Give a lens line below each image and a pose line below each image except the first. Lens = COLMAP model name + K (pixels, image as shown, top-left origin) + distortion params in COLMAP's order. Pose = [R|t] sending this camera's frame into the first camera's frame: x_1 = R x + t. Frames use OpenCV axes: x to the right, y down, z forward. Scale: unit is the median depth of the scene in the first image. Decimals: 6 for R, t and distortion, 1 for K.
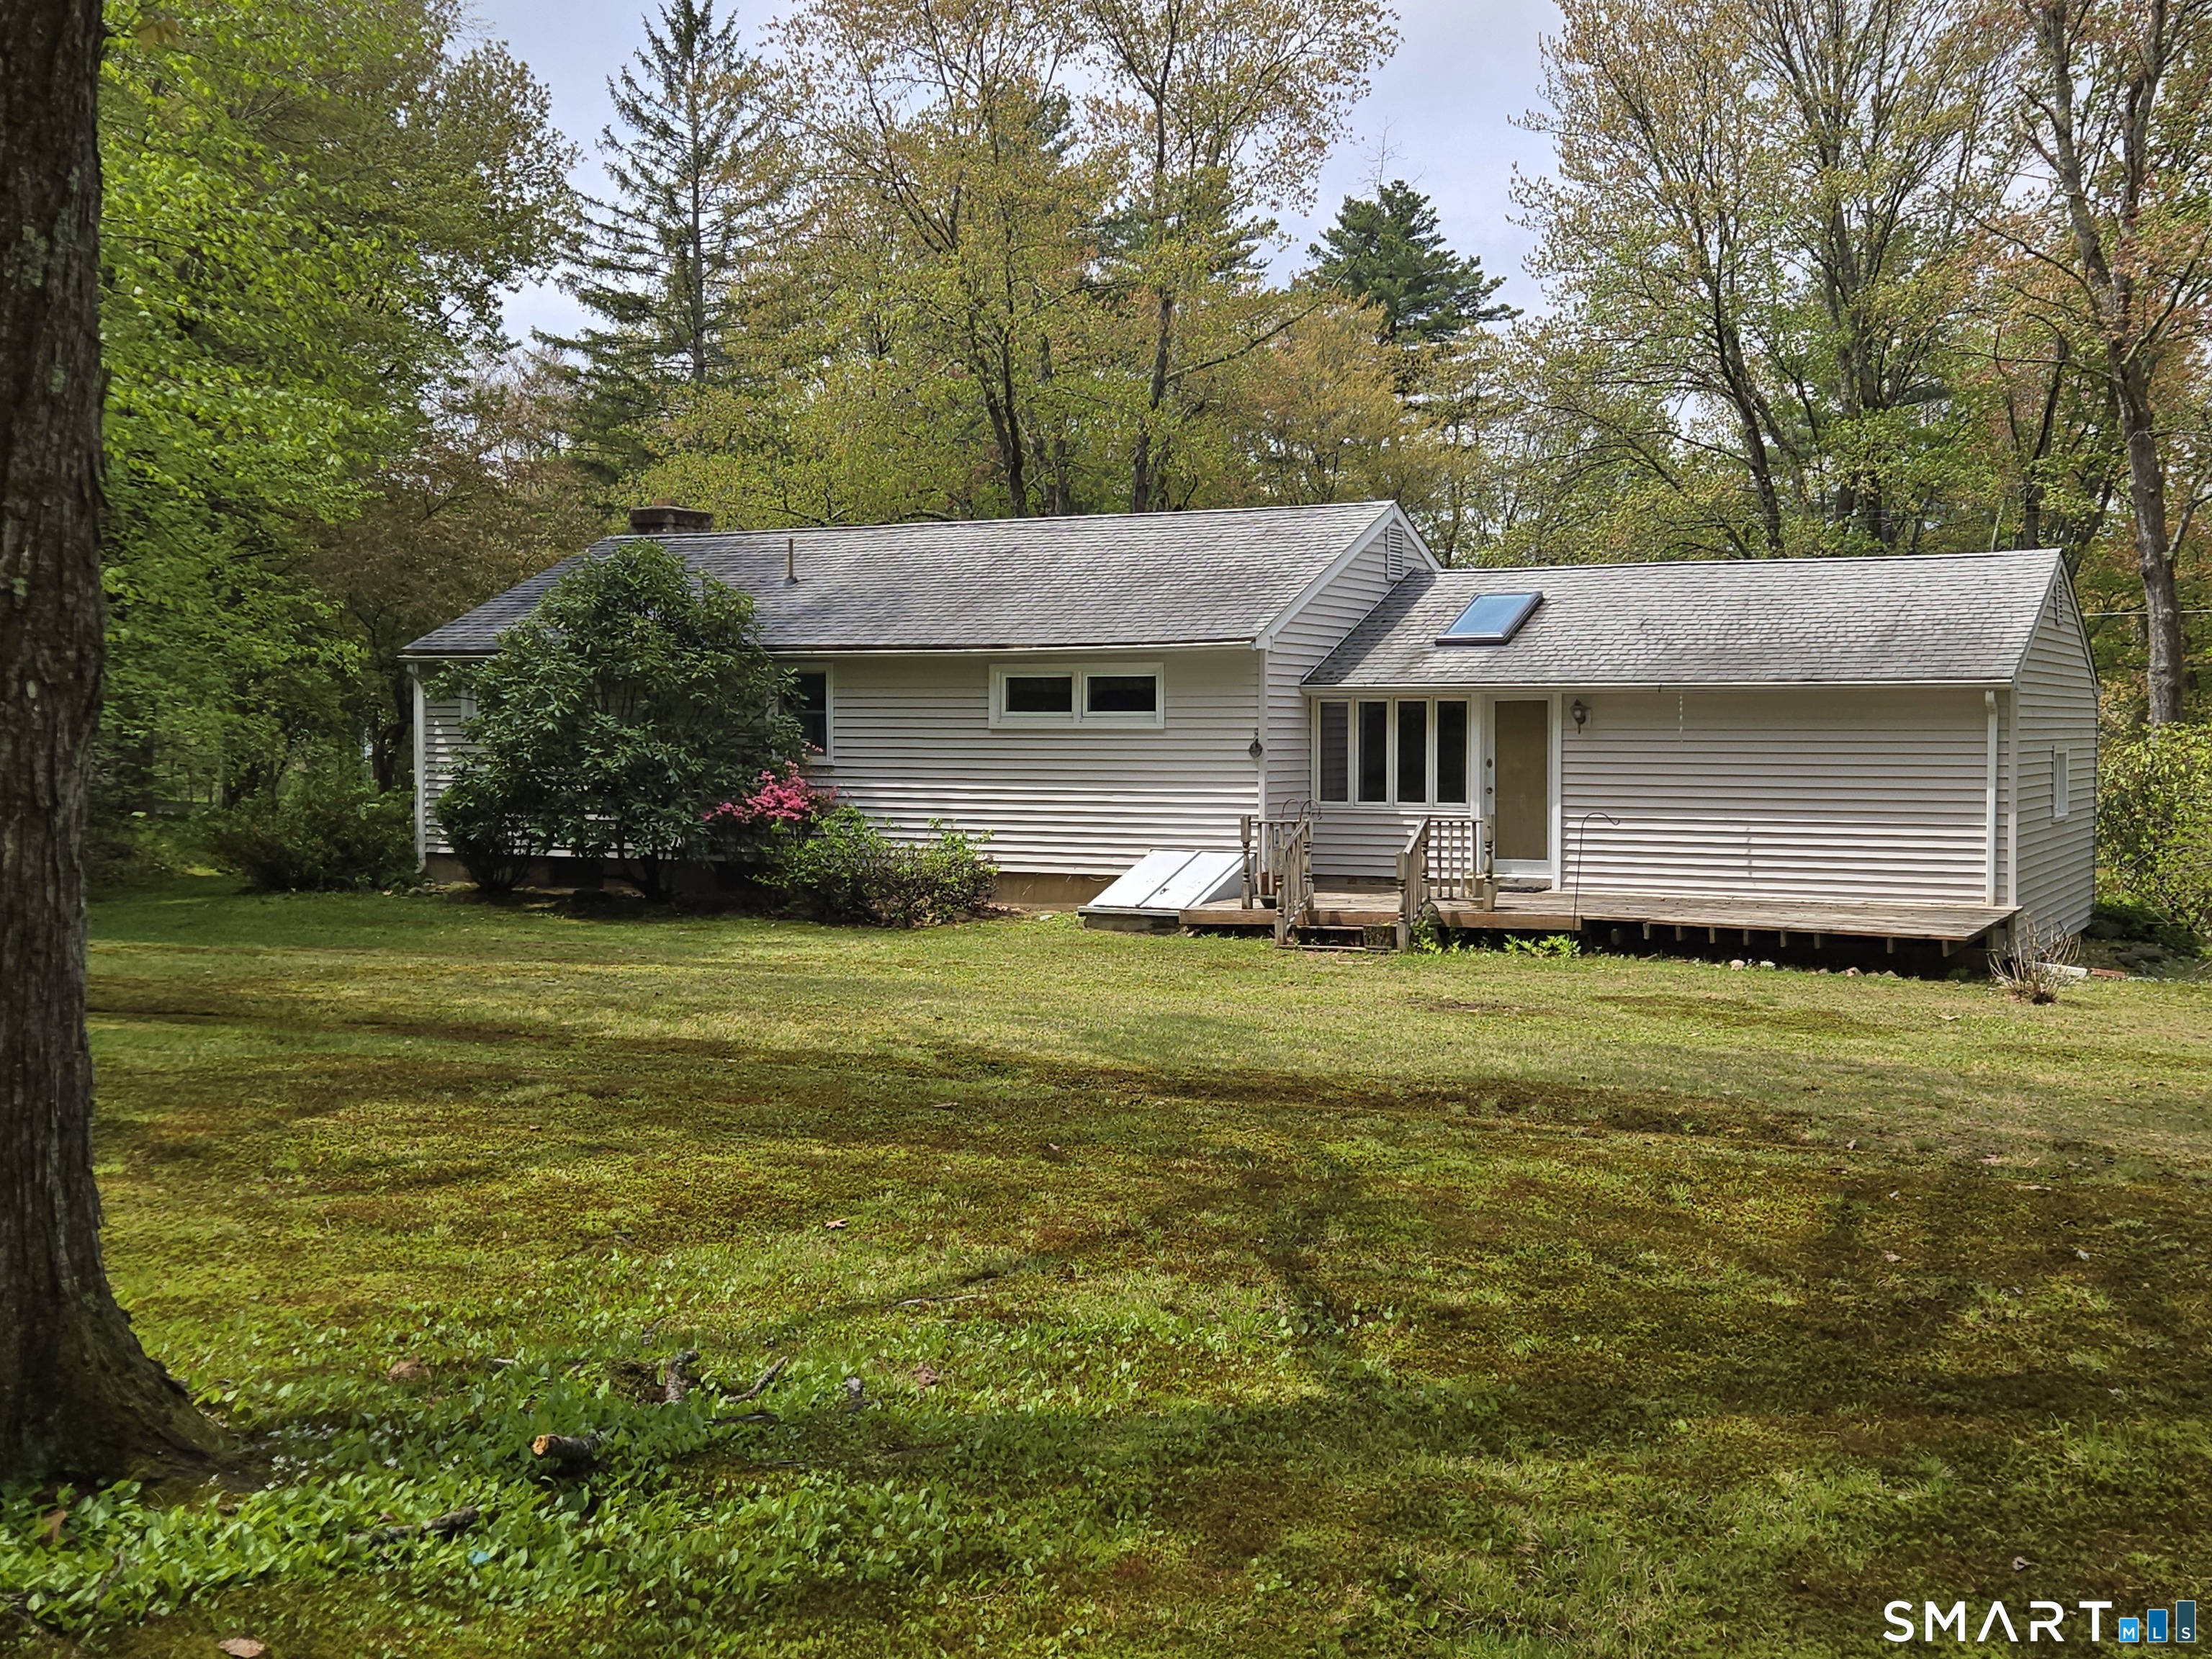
lens RADIAL K [[2393.7, 0, 1106.0], [0, 2393.7, 829.5], [0, 0, 1]] dist [0.109152, 0.005311]
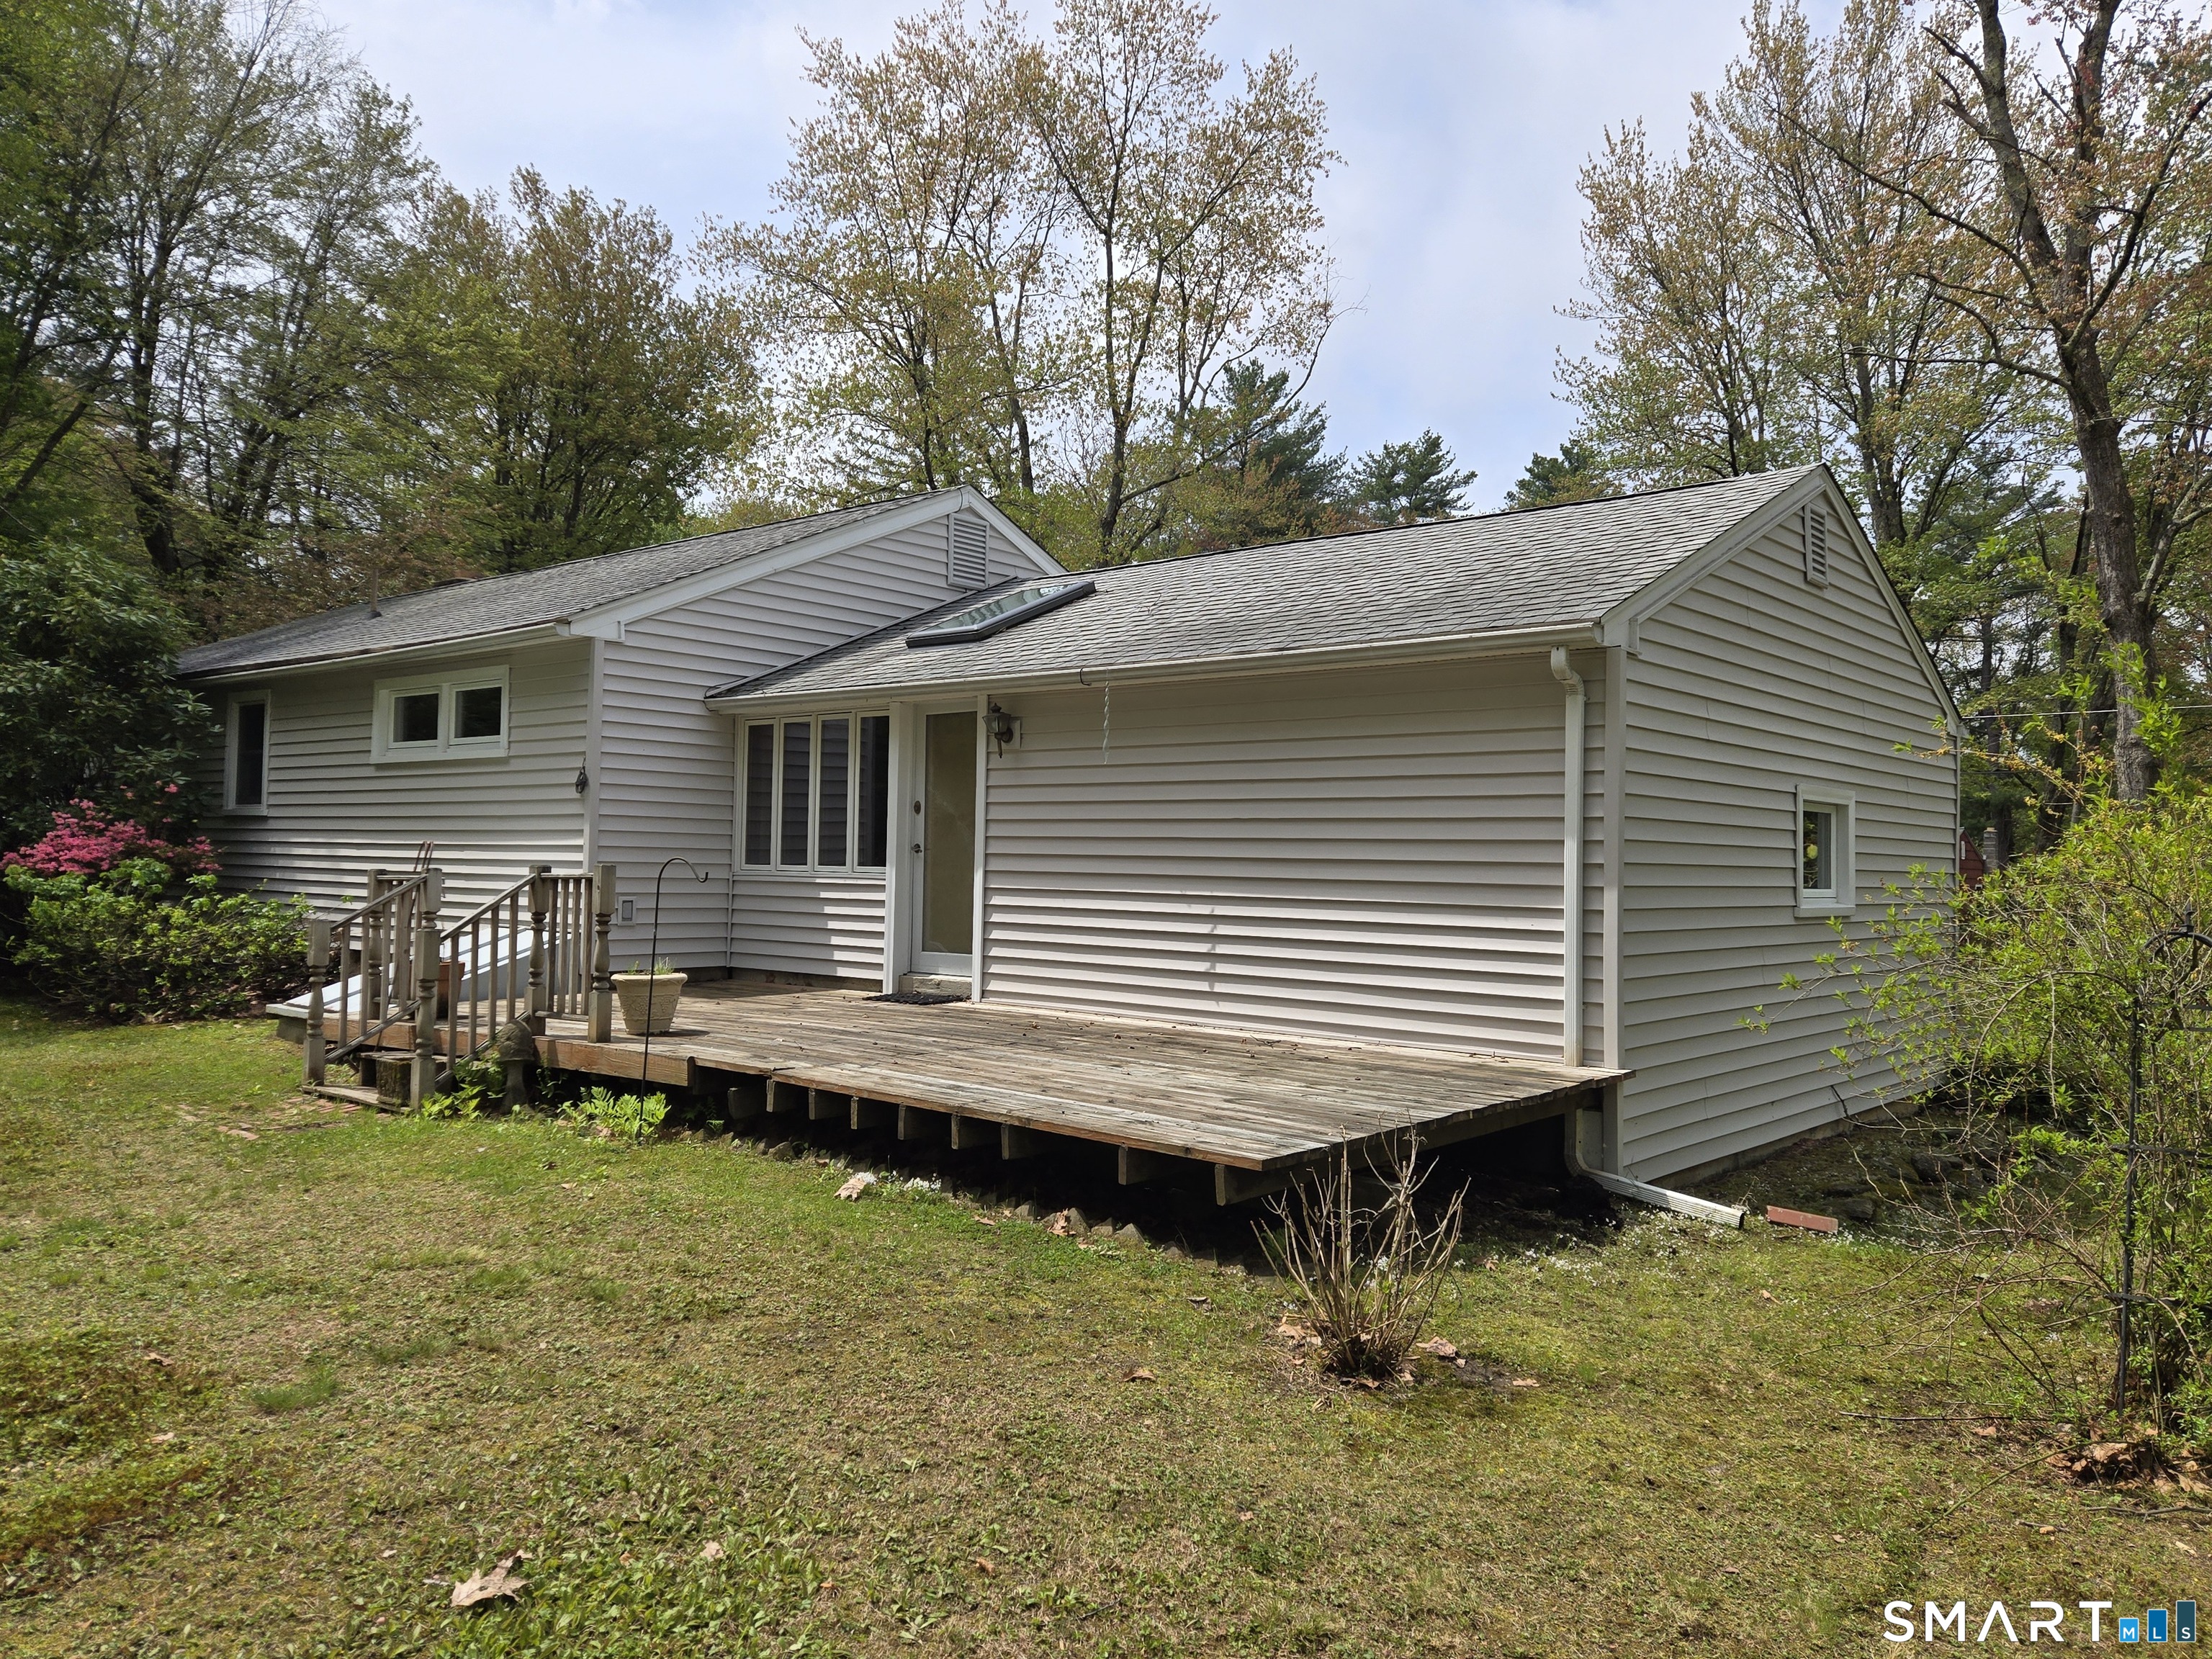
lens RADIAL K [[1574.9, 0, 1106.0], [0, 1574.9, 829.5], [0, 0, 1]] dist [0.064758, -0.001743]
pose [[0.975155, 0.012450, -0.221172, 0.313102], [-0.026903, 0.997685, -0.062453, 0.004673], [0.219882, 0.066852, 0.973233, 0.591392]]
